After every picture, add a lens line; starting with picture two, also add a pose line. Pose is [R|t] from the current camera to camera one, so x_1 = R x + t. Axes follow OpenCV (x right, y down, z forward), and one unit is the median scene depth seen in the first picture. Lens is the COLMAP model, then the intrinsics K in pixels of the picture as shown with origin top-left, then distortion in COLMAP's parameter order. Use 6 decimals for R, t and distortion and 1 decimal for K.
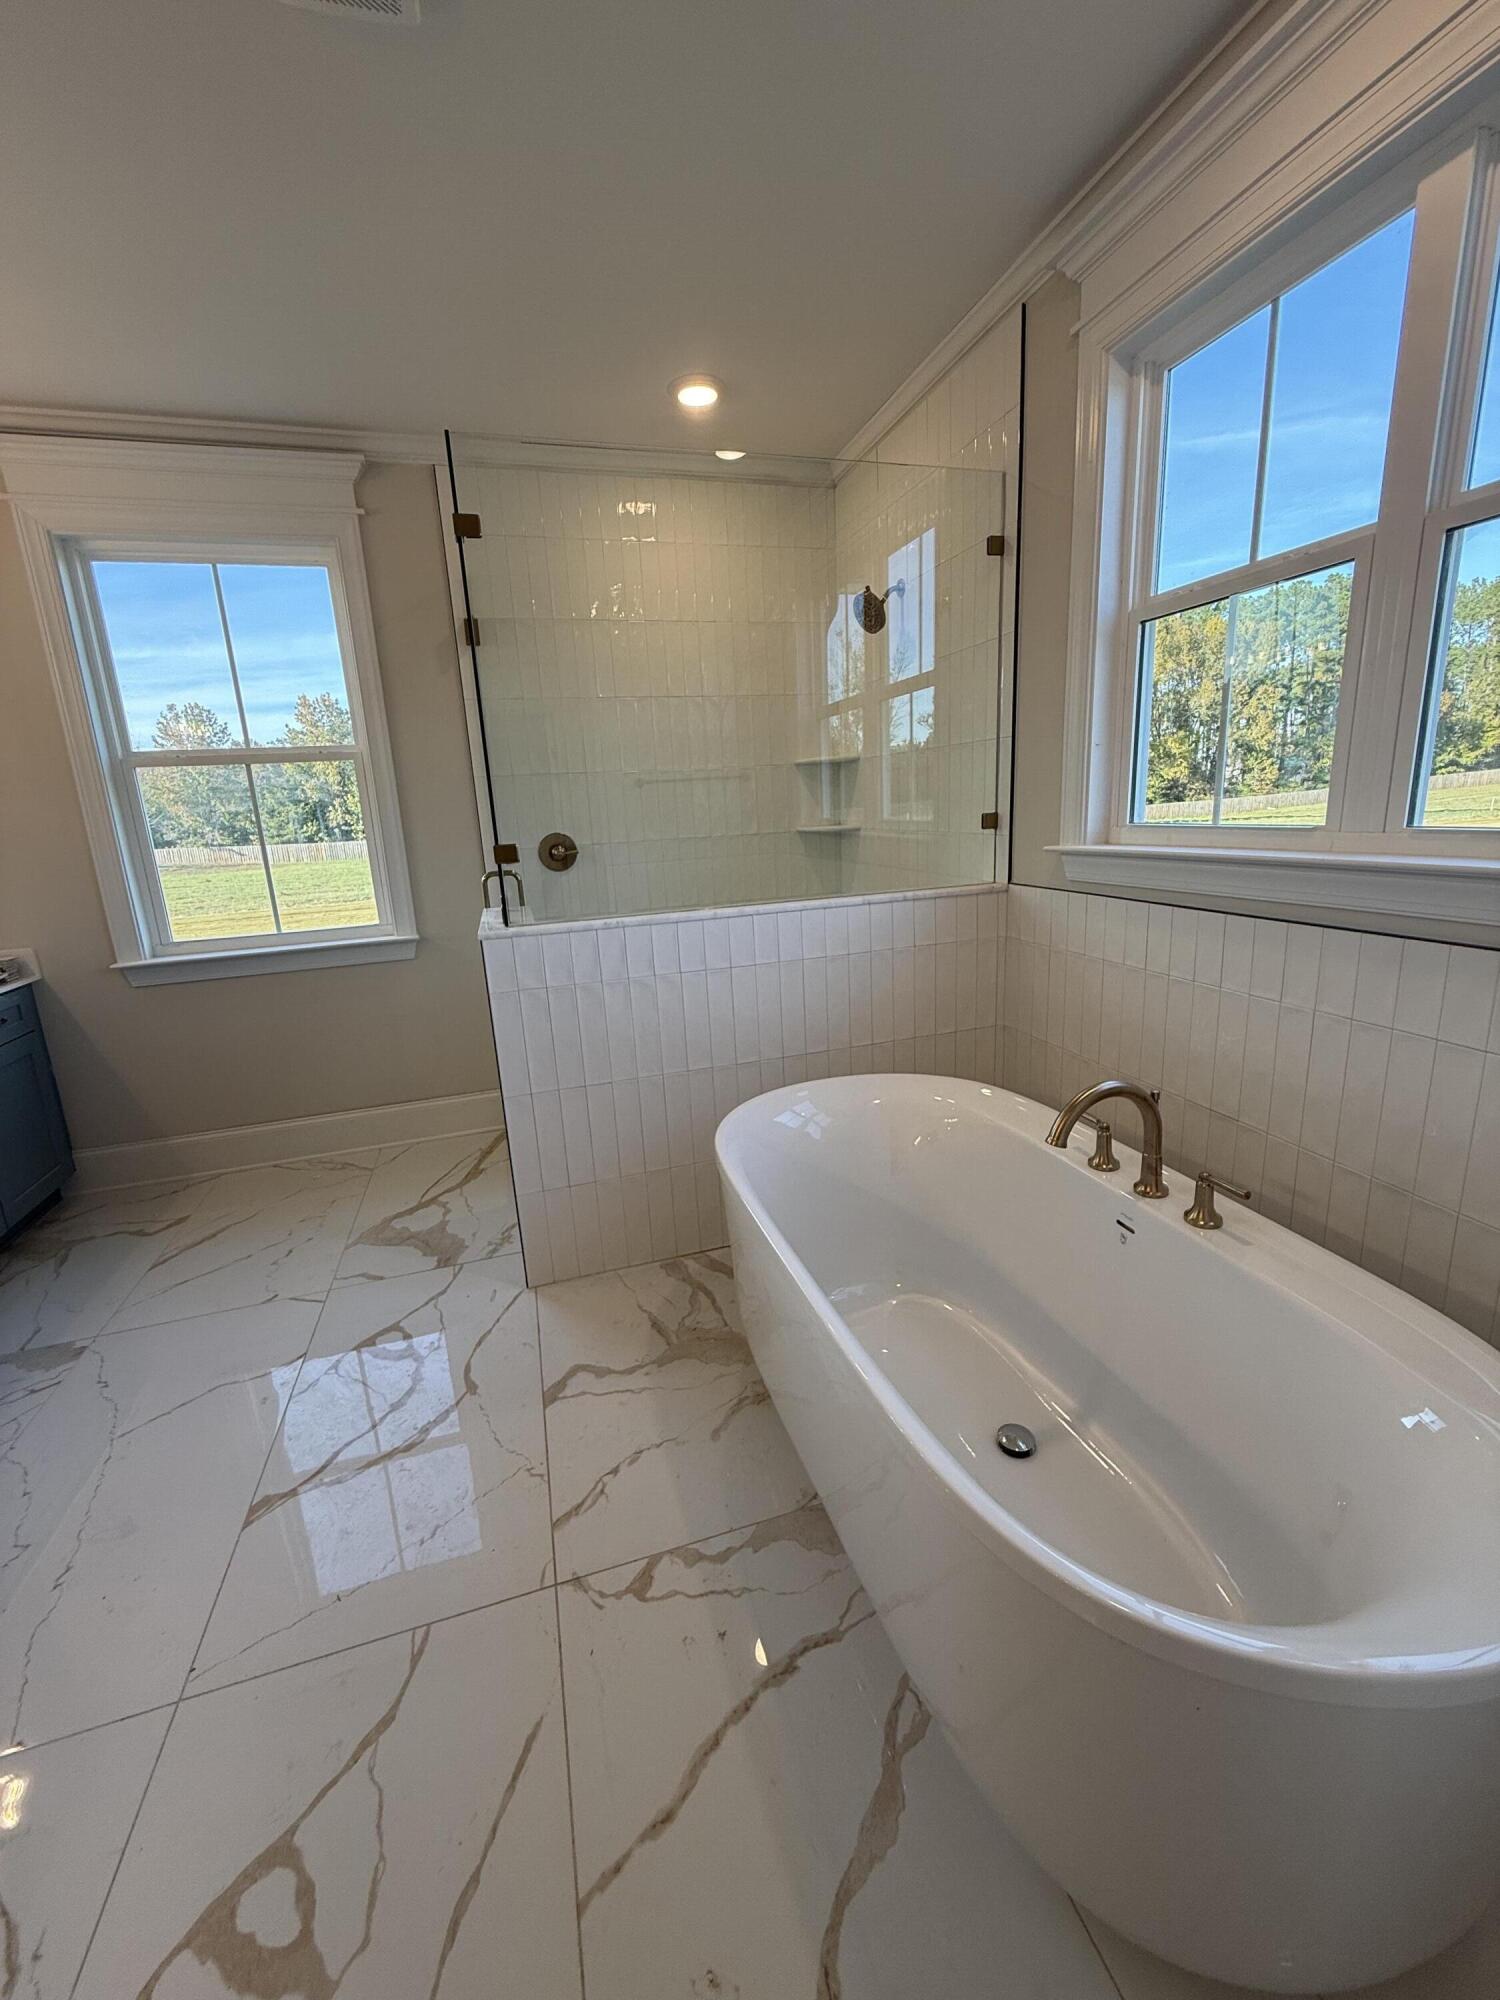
lens RADIAL K [[797.4, 0, 746.8], [0, 797.4, 990.5], [0, 0, 1]] dist [-0.007236, 0.002234]
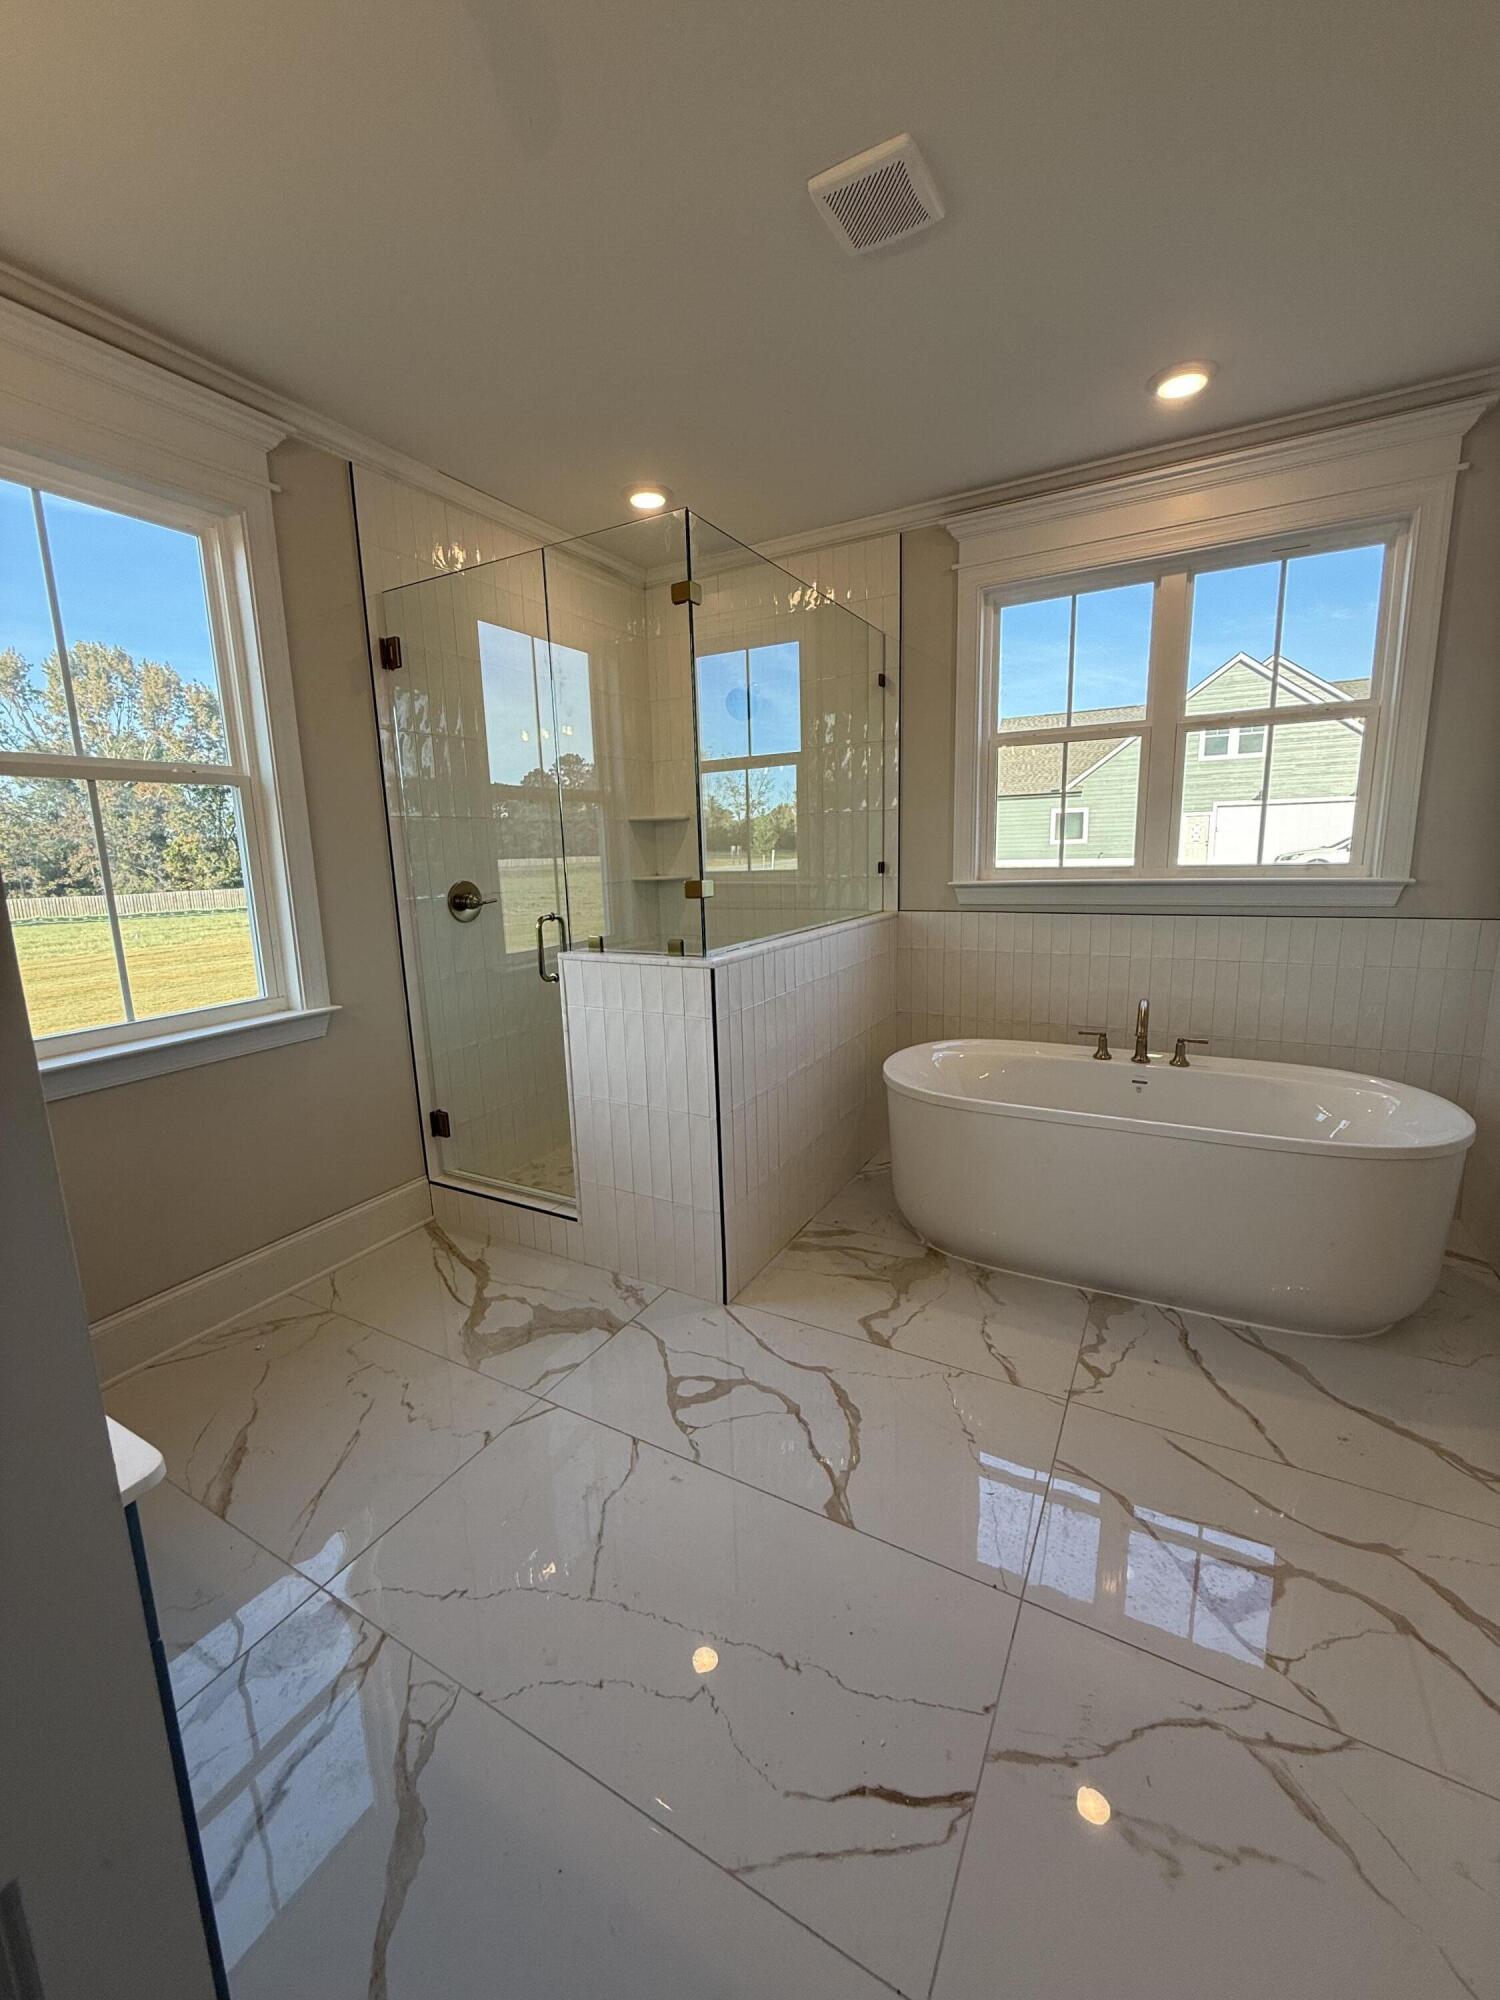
lens RADIAL K [[797.4, 0, 746.8], [0, 797.4, 990.5], [0, 0, 1]] dist [-0.007236, 0.002234]
pose [[0.718402, -0.095889, 0.688988, -0.926242], [0.153157, 0.987953, -0.022198, -0.003103], [-0.678559, 0.121470, 0.724433, 0.181464]]
